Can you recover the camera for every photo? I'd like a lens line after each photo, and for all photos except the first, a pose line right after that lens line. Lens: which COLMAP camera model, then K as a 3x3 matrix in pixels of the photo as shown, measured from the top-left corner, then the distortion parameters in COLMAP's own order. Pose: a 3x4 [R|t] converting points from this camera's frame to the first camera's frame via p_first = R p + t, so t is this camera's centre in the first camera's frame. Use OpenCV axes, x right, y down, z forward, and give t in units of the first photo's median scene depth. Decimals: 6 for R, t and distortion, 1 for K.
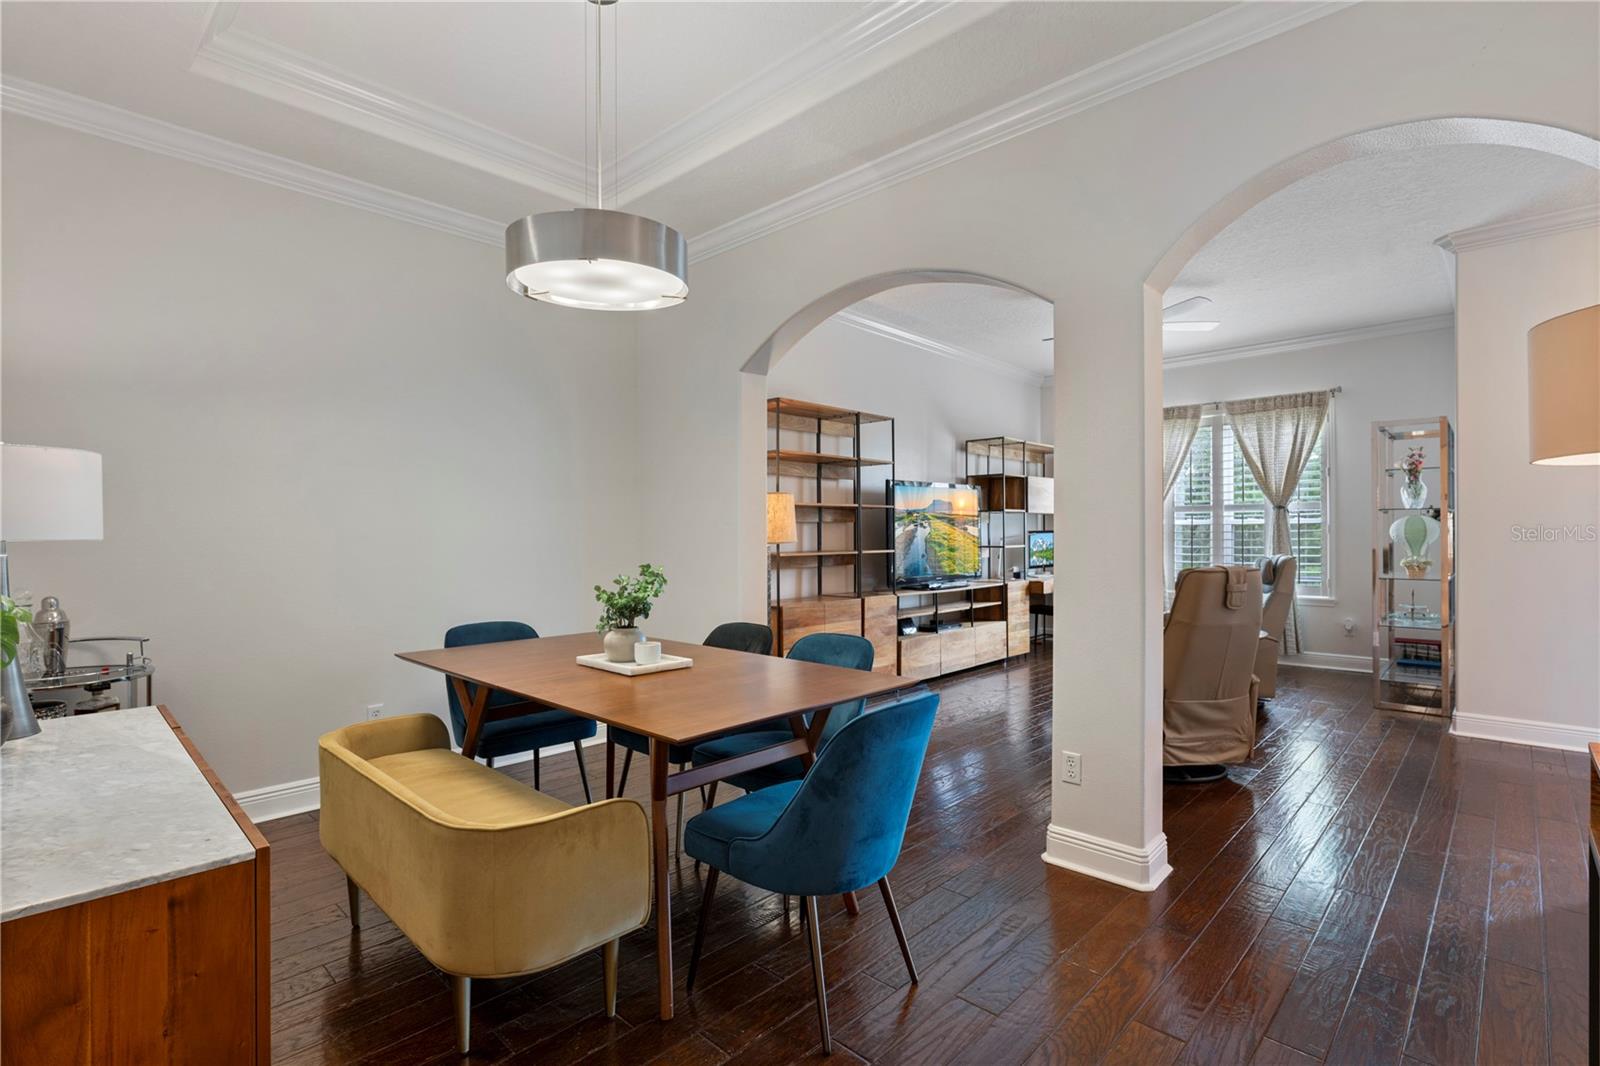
lens RADIAL K [[764.0, 0, 794.8], [0, 764.0, 542.9], [0, 0, 1]] dist [0.000687, -0.000218]
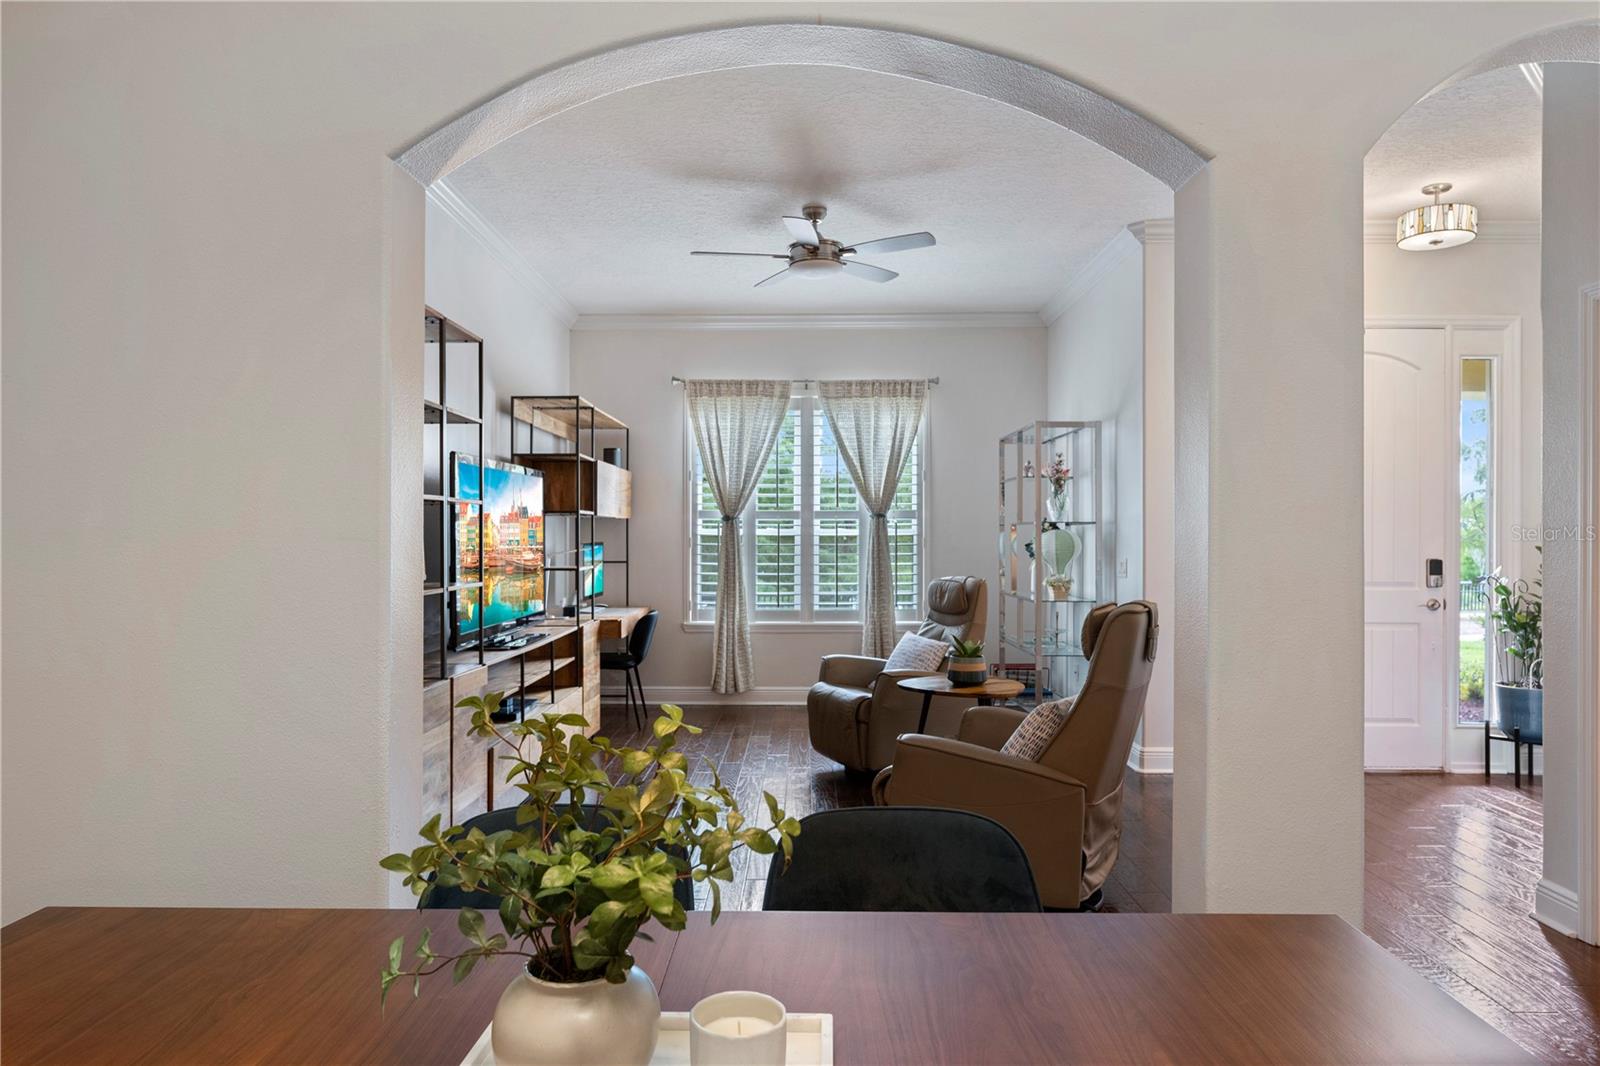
lens RADIAL K [[991.6, 0, 800.0], [0, 991.6, 533.0], [0, 0, 1]] dist [-0.001802, -0.000056]
pose [[0.729593, 0.006789, 0.683848, -0.154801], [0.004883, 0.999874, -0.015137, -0.011679], [-0.683864, 0.014383, 0.729468, 0.273923]]
